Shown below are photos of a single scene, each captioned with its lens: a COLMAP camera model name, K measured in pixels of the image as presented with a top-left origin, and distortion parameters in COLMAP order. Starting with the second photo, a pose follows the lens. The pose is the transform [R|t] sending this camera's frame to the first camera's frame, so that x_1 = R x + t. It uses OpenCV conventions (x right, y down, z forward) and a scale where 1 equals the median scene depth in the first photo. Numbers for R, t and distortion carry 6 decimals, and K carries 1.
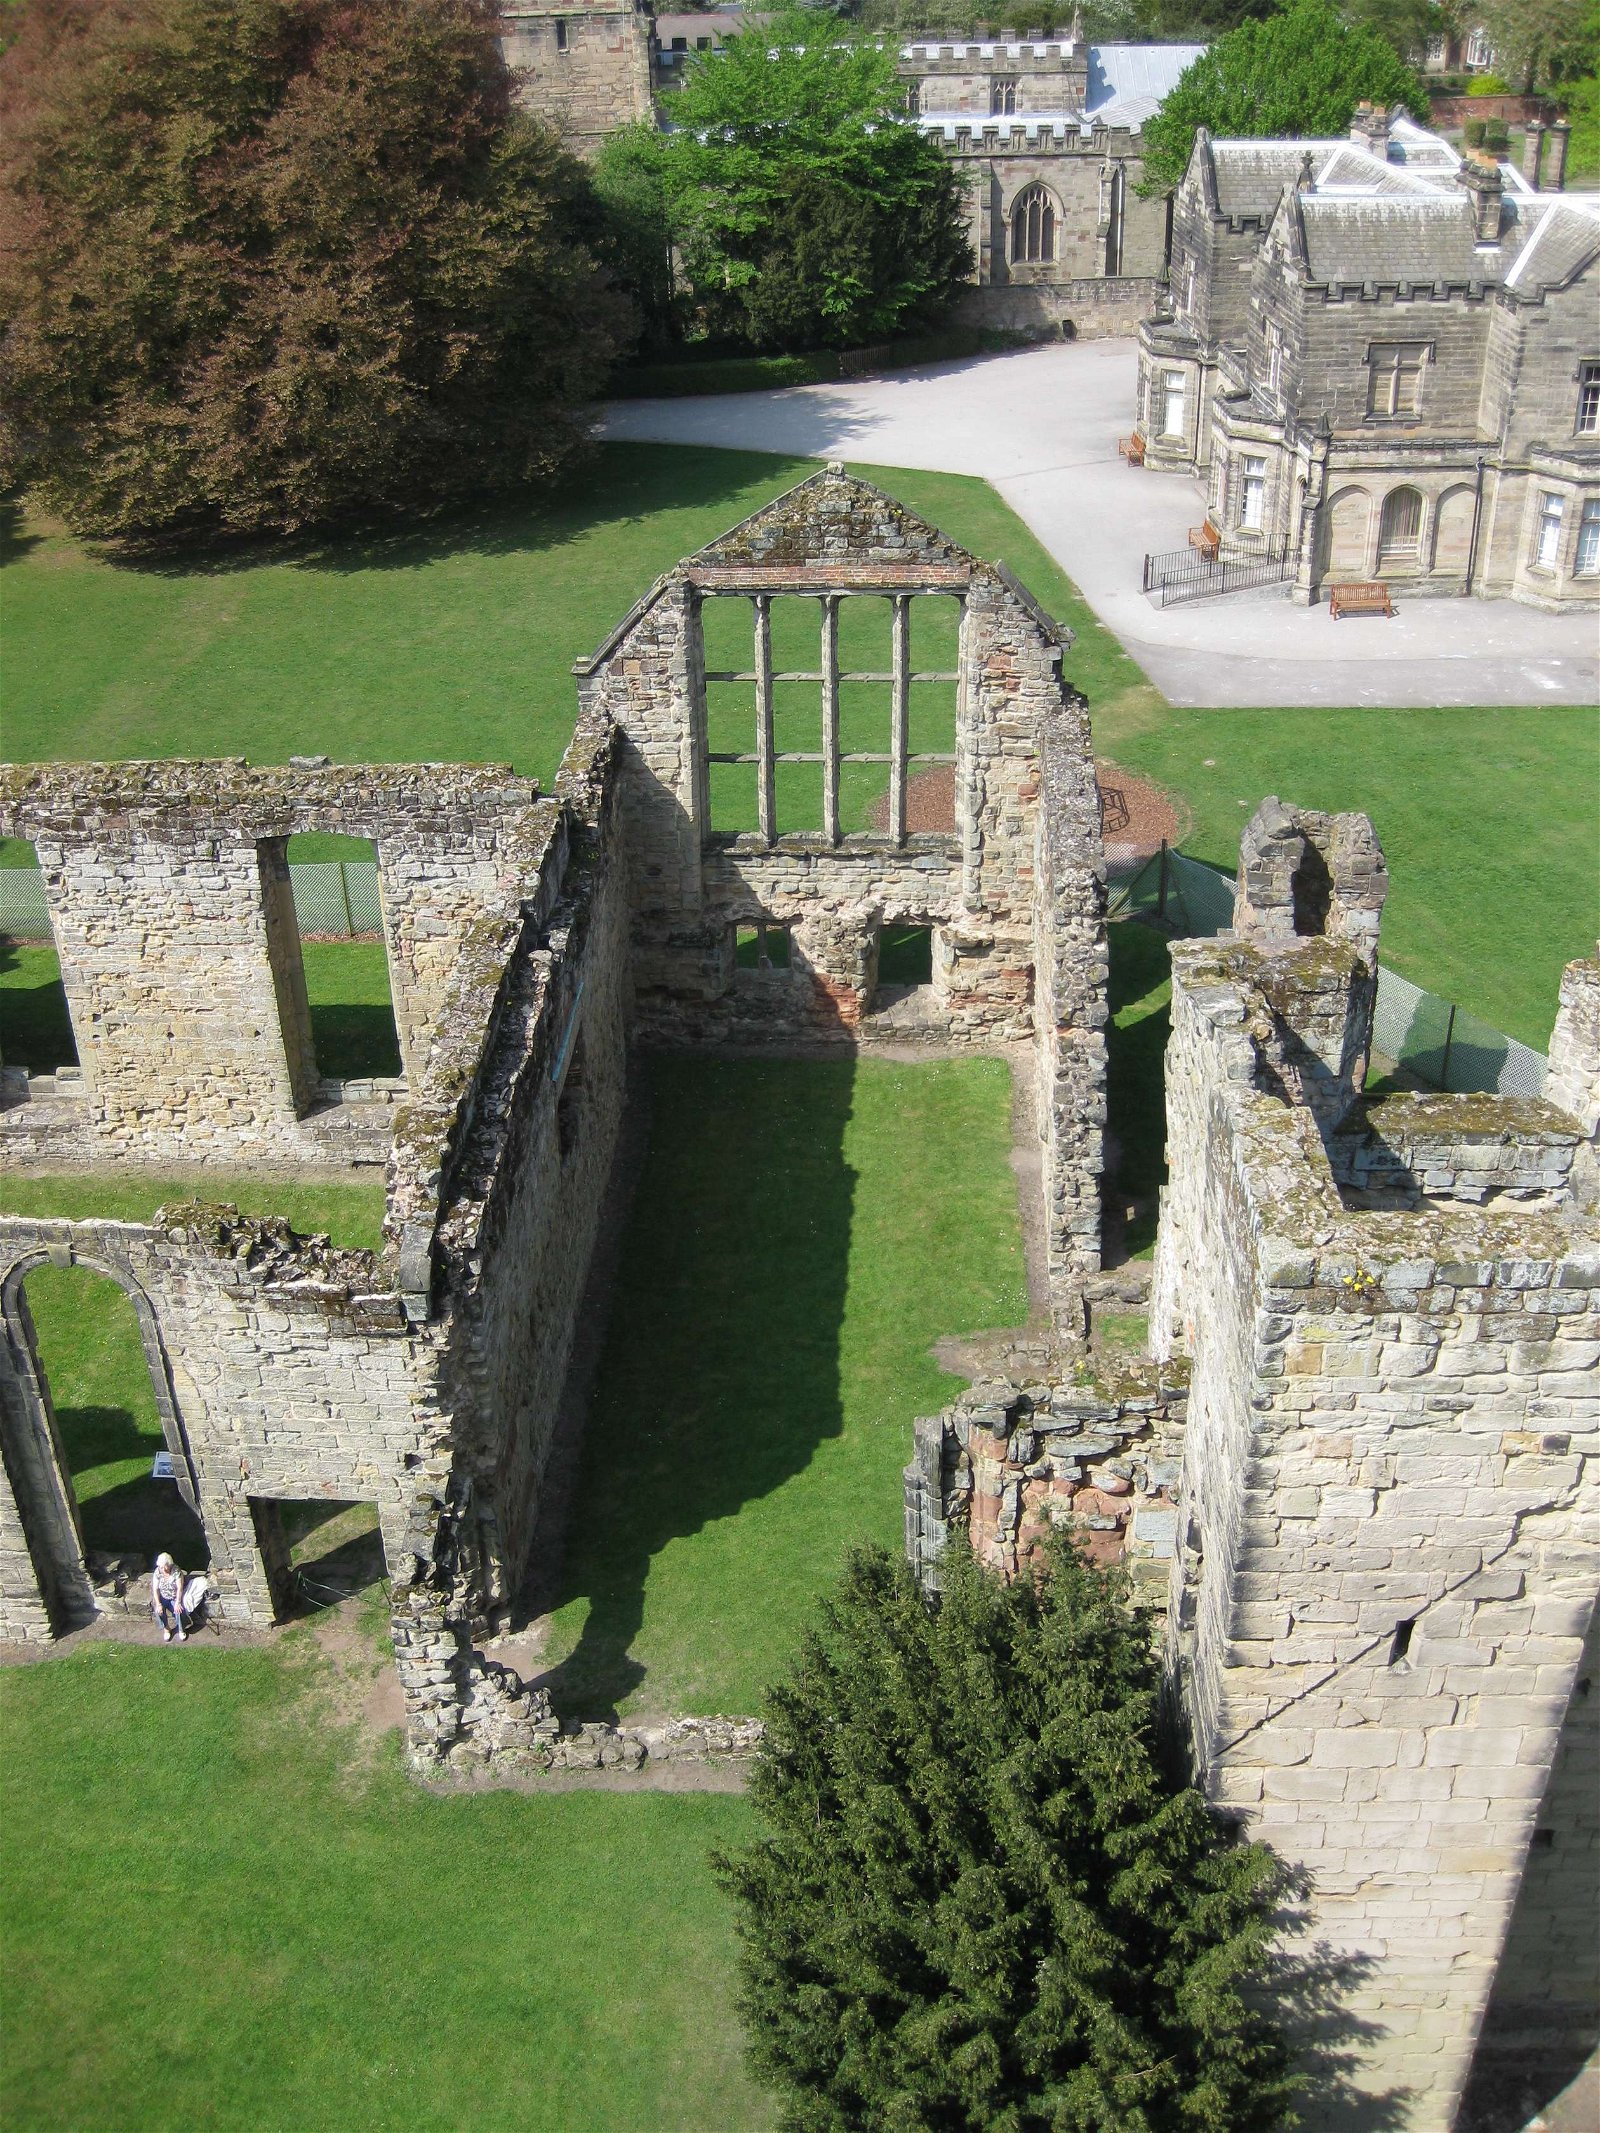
lens RADIAL K [[2240.3, 0, 759.8], [0, 2240.3, 1066.1], [0, 0, 1]] dist [-0.184021, 0.168354]
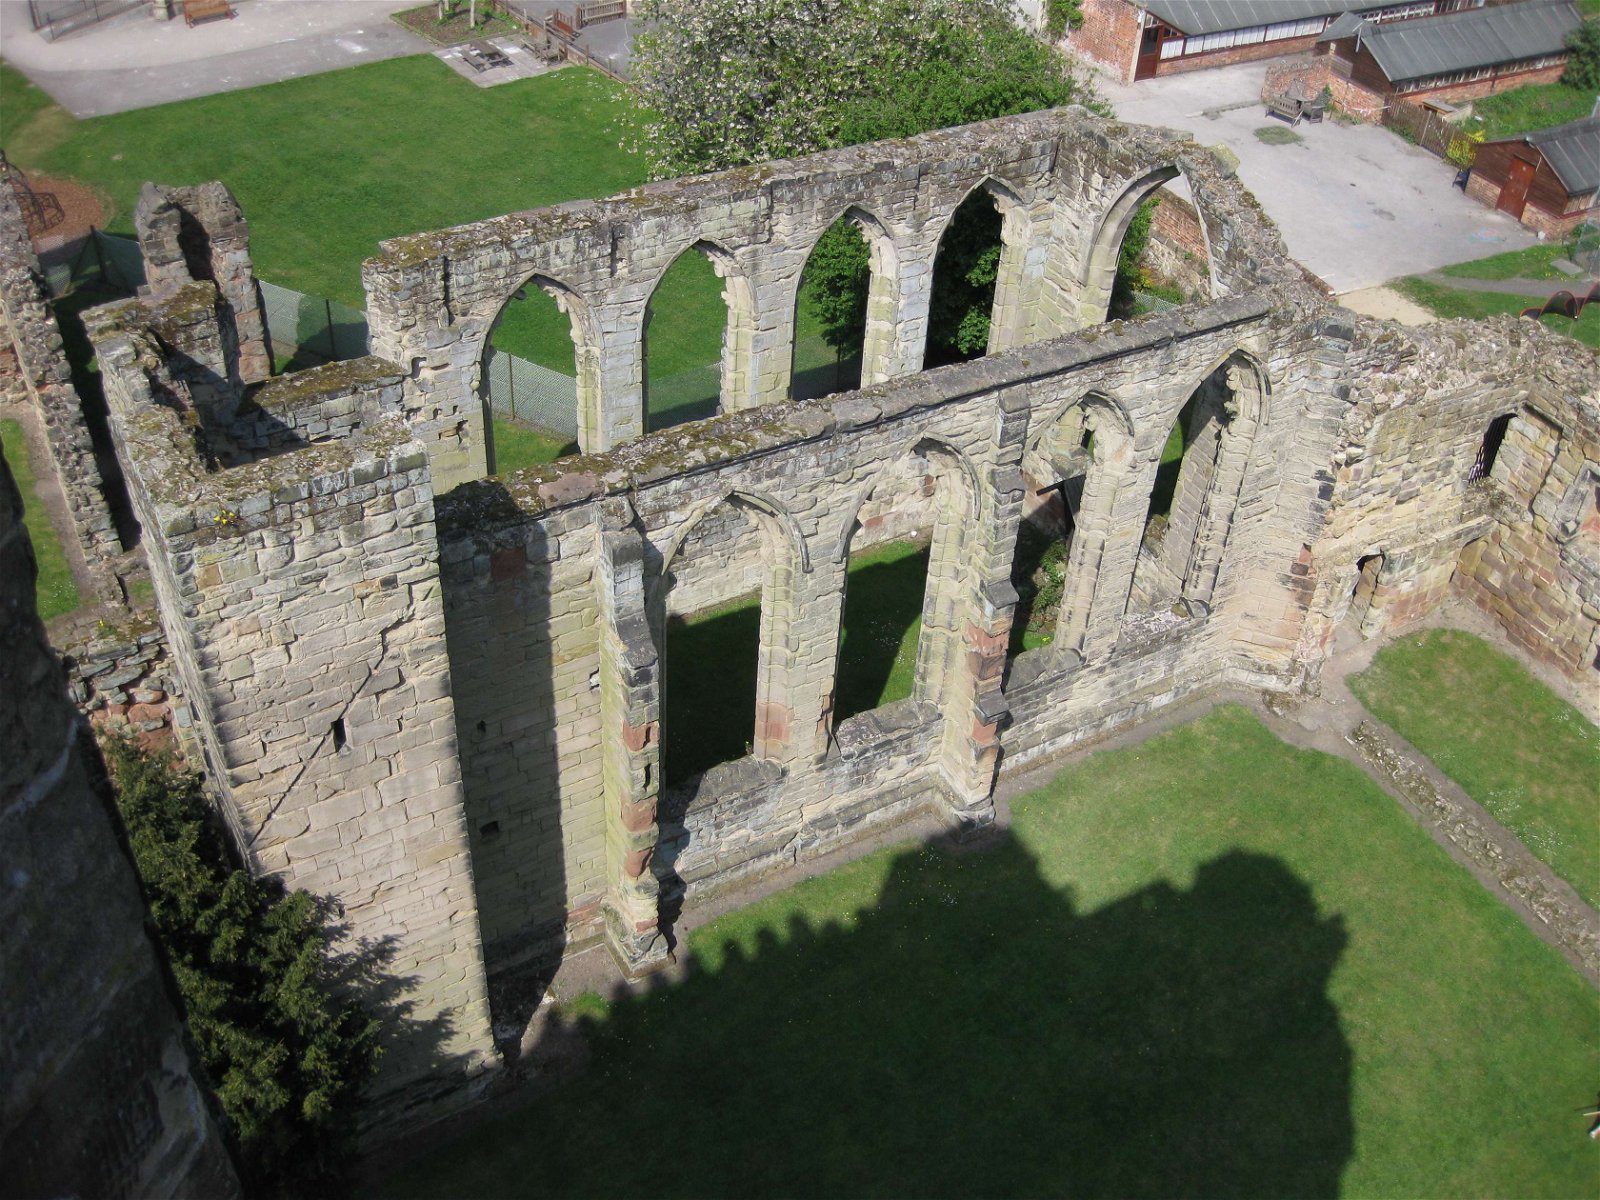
lens RADIAL K [[1680.5, 0, 800.0], [0, 1680.5, 600.0], [0, 0, 1]] dist [-0.184021, 0.168354]
pose [[0.834060, -0.295375, 0.465937, 0.036046], [0.220077, 0.952621, 0.209950, 0.000652], [-0.505875, -0.072569, 0.859549, -0.111095]]
